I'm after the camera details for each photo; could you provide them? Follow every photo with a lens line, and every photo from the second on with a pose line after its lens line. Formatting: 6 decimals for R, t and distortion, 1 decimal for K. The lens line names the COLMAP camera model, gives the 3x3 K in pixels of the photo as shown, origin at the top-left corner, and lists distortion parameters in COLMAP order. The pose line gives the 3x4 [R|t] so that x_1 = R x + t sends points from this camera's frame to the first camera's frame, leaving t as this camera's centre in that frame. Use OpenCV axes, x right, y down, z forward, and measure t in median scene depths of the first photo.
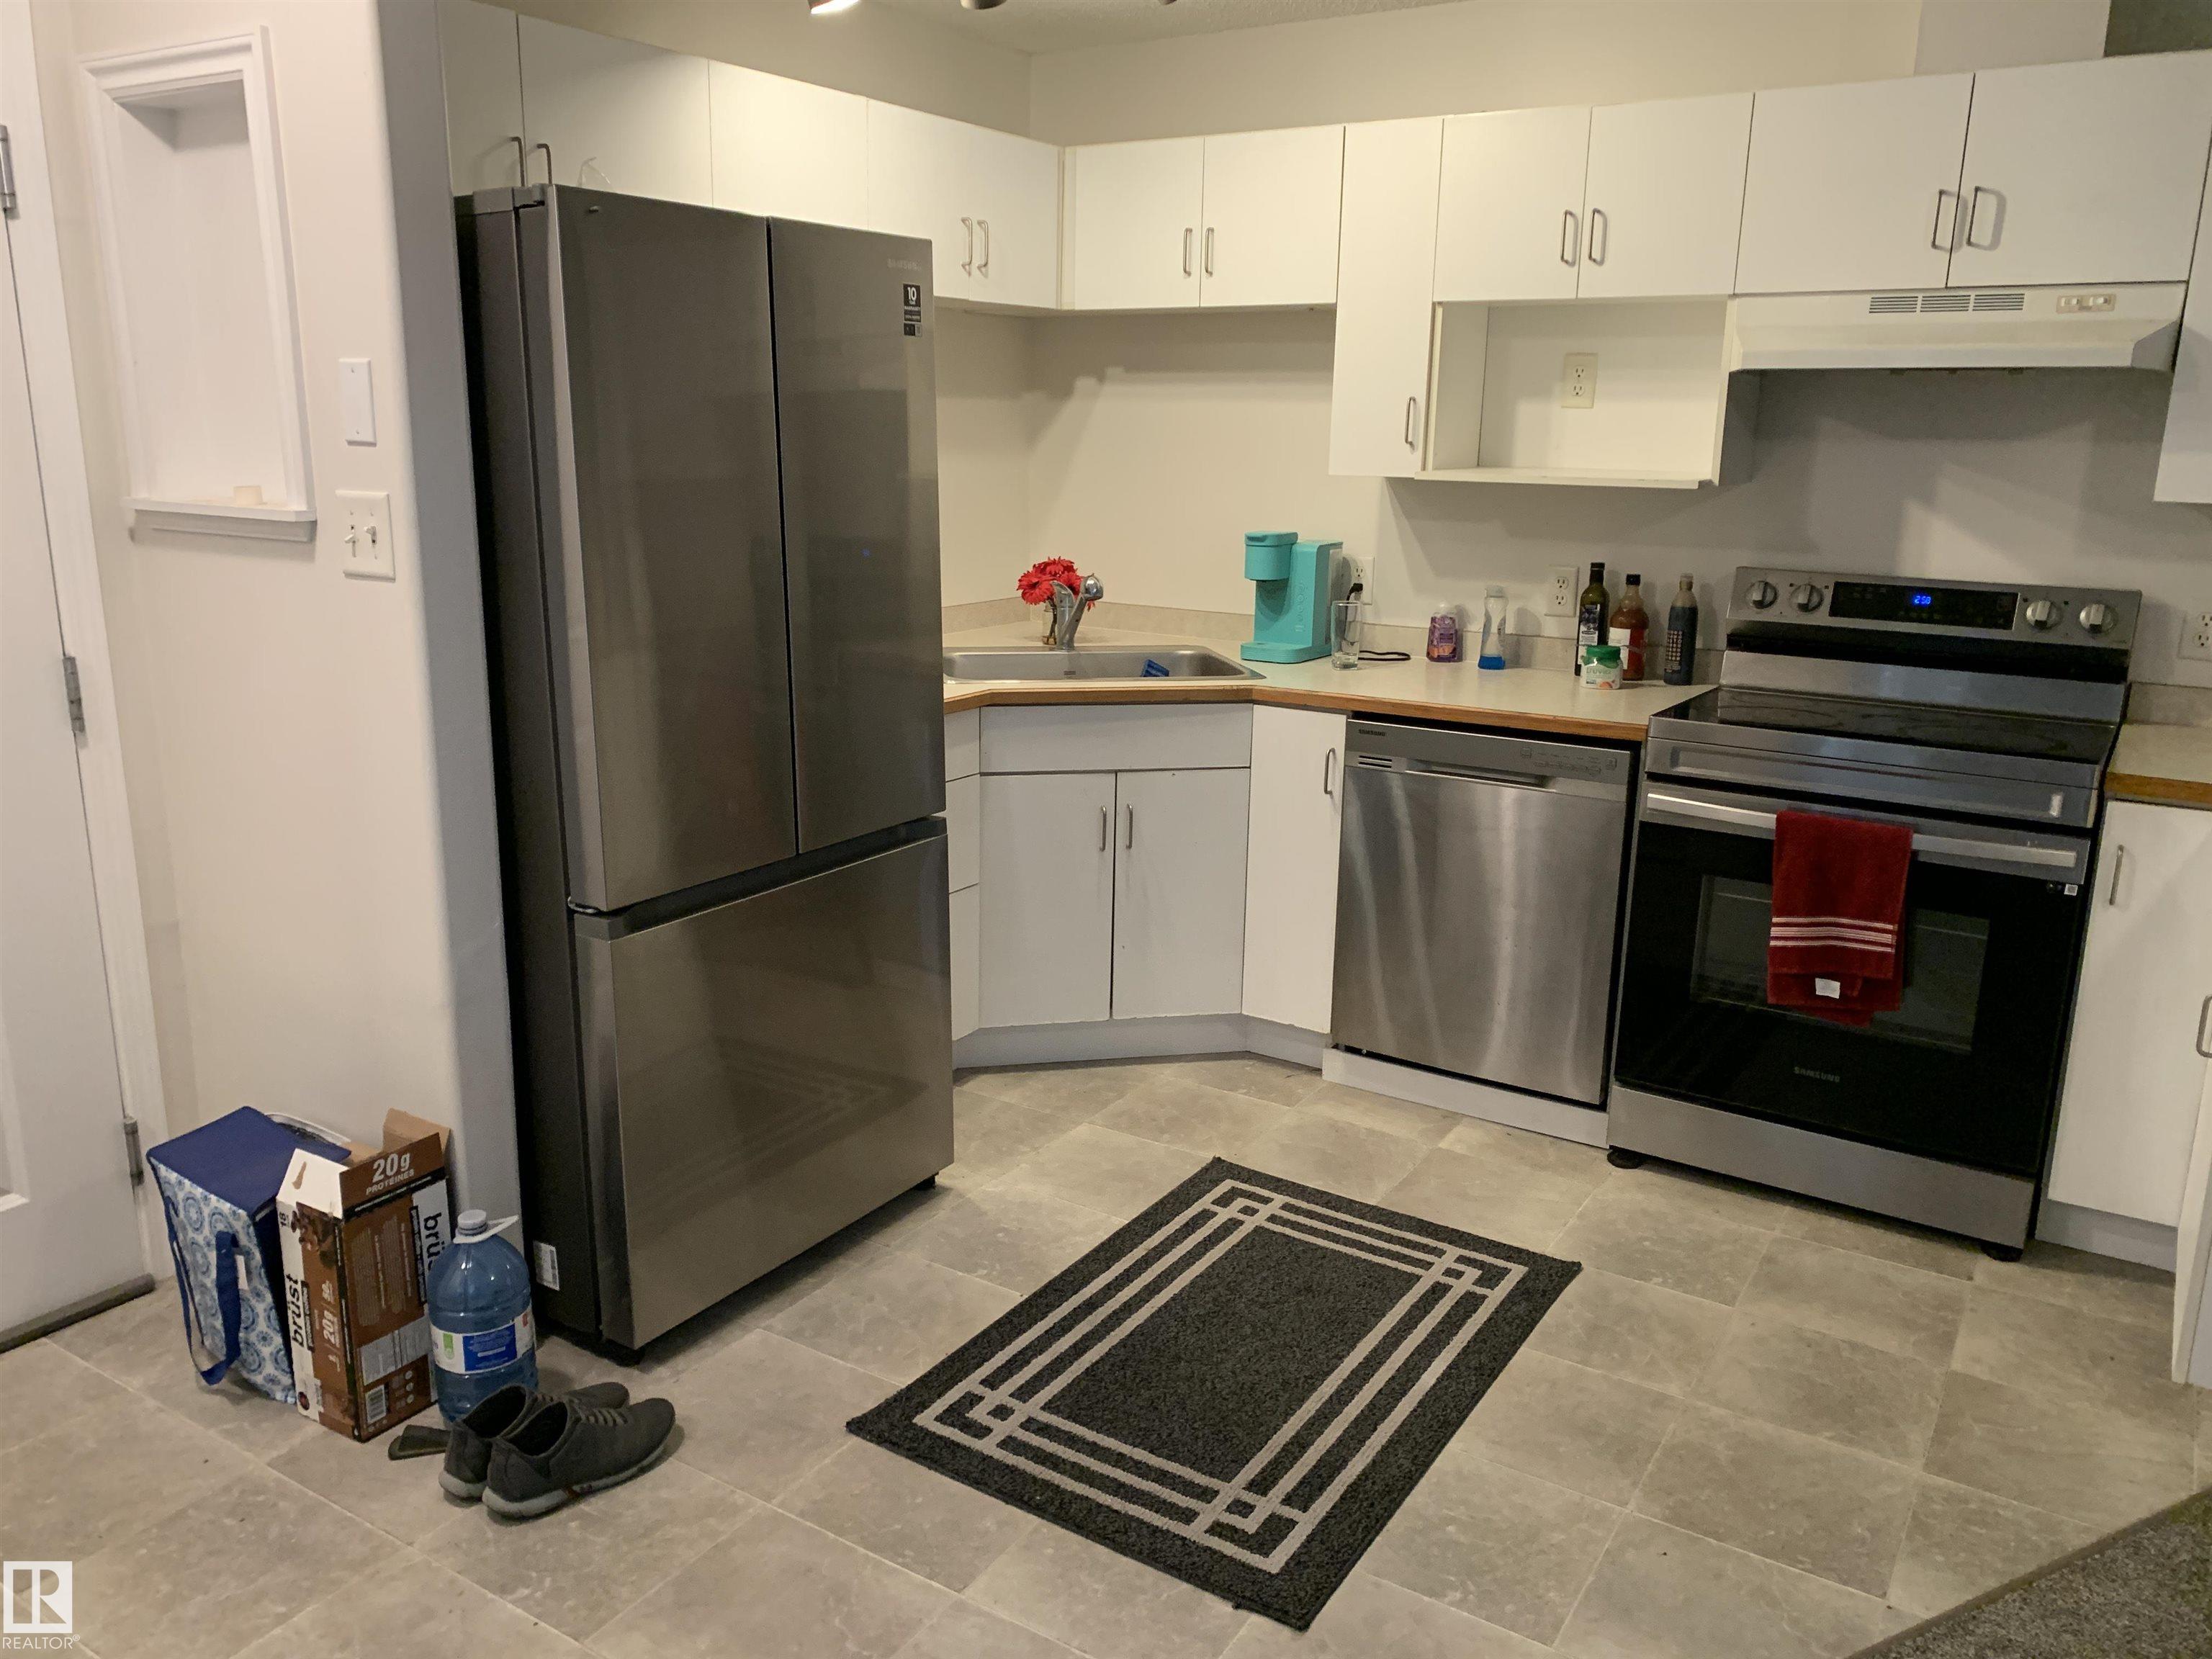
lens RADIAL K [[1685.6, 0, 1112.8], [0, 1685.6, 827.0], [0, 0, 1]] dist [0.030562, -0.012394]
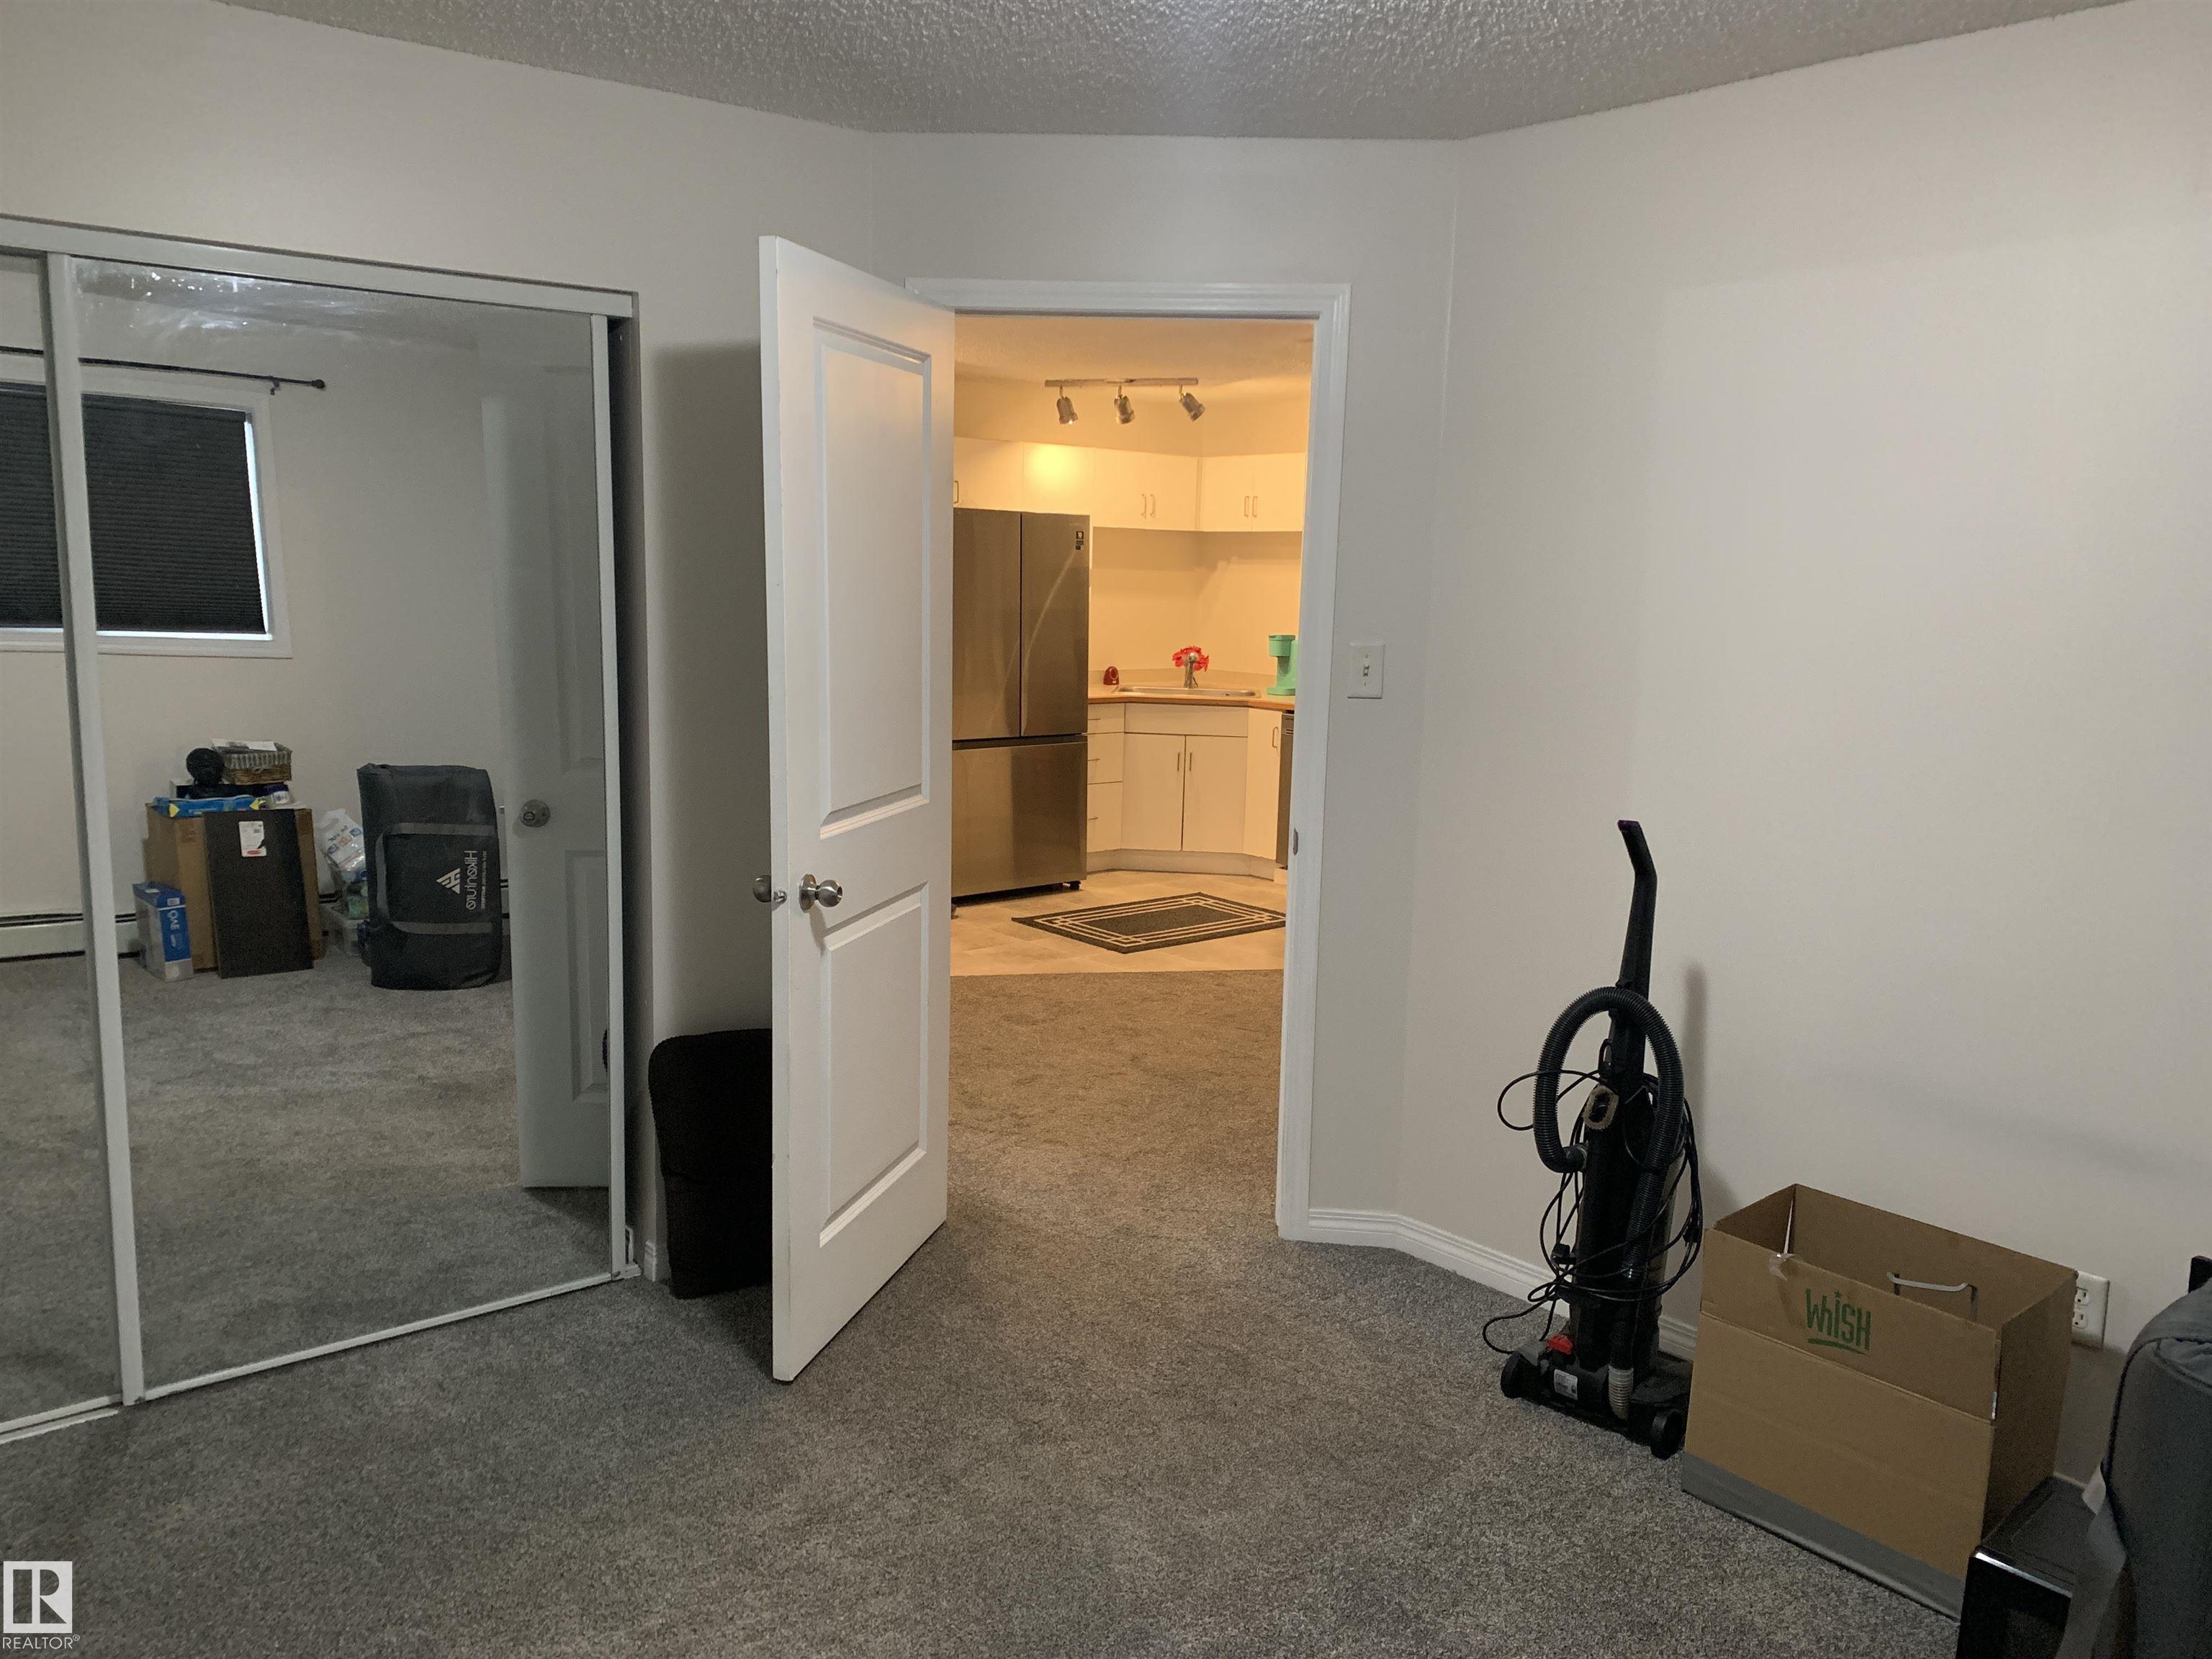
lens RADIAL K [[1685.6, 0, 1103.6], [0, 1685.6, 833.9], [0, 0, 1]] dist [0.030562, -0.012394]
pose [[0.957074, 0.056353, -0.284311, 0.500782], [-0.081031, 0.993826, -0.075786, 0.255455], [0.278285, 0.095571, 0.955732, -1.071792]]
